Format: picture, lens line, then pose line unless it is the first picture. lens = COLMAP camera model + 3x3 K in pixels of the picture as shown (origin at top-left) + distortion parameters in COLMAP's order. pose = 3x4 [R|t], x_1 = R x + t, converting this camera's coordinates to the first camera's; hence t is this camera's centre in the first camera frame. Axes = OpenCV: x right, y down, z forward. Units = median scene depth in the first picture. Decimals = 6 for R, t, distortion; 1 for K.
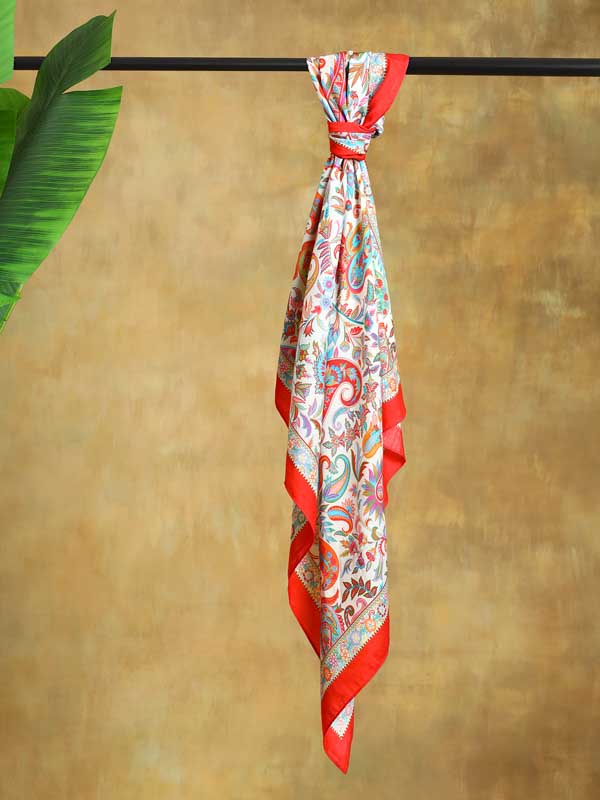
lens RADIAL K [[1534.6, 0, 300.0], [0, 1534.6, 400.0], [0, 0, 1]] dist [-0.004910, 0.042028]
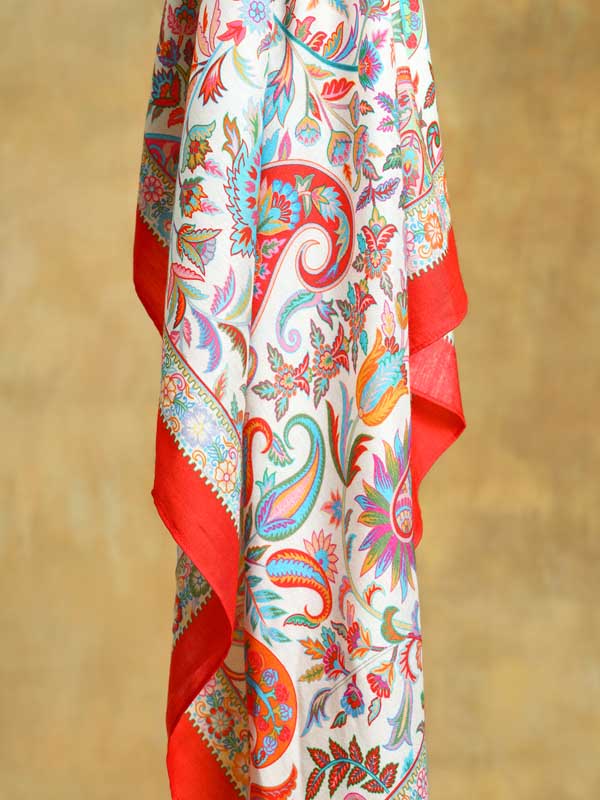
lens RADIAL K [[1901.8, 0, 300.0], [0, 1901.8, 400.0], [0, 0, 1]] dist [0.016156, 0.773467]
pose [[0.999896, -0.008743, 0.011431, 0.021279], [0.007999, 0.997946, 0.063566, 0.001737], [-0.011963, -0.063468, 0.997912, 0.526831]]
